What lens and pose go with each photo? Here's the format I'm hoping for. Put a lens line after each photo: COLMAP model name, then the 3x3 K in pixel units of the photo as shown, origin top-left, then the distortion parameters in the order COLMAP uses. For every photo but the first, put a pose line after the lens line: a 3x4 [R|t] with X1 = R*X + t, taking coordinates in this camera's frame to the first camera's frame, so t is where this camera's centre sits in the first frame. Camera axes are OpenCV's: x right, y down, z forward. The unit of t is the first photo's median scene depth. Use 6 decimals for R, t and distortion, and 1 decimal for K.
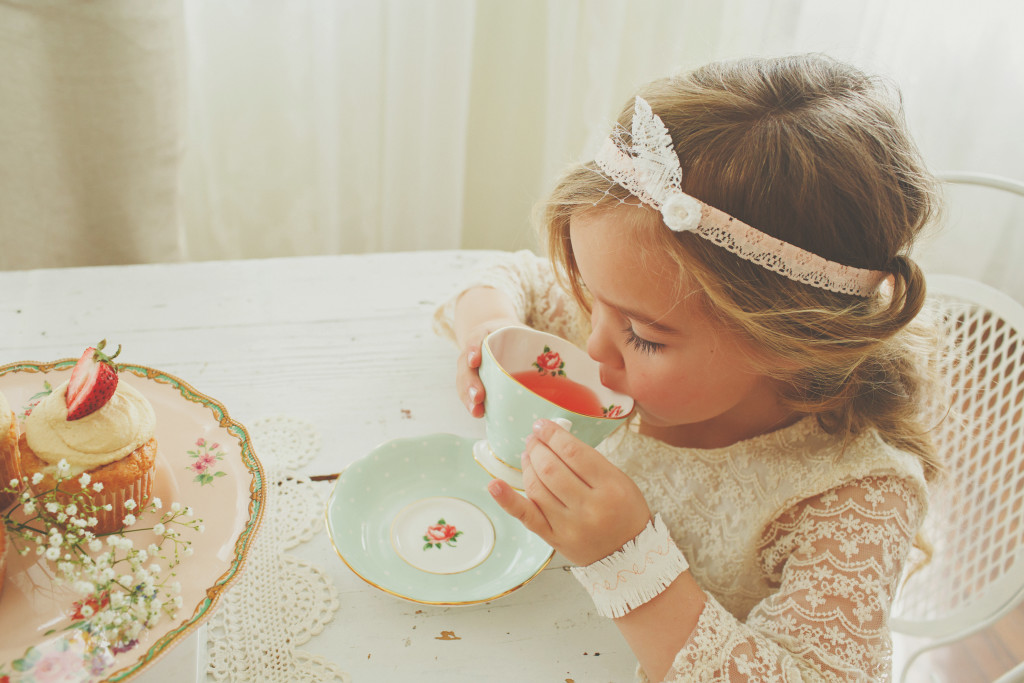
lens RADIAL K [[1027.7, 0, 512.0], [0, 1027.7, 341.5], [0, 0, 1]] dist [-0.011163, -0.002354]
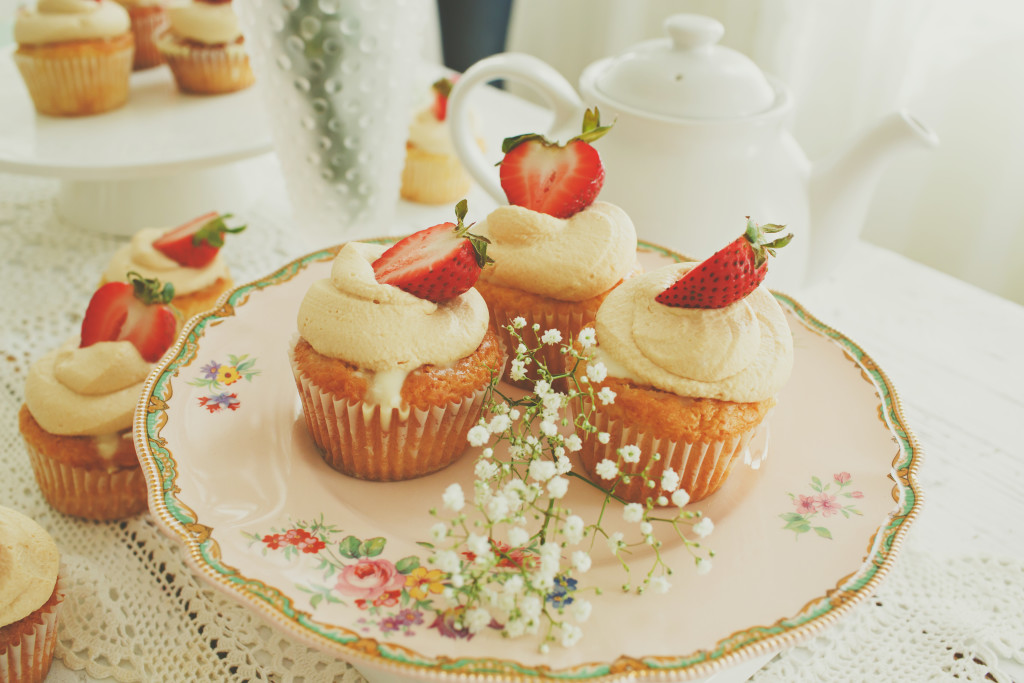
lens RADIAL K [[1027.7, 0, 512.0], [0, 1027.7, 341.5], [0, 0, 1]] dist [-0.011163, -0.002354]
pose [[0.503500, 0.408282, -0.761442, 0.007905], [-0.516265, 0.848839, 0.113765, 0.071076], [0.692790, 0.335825, 0.638172, 0.538412]]
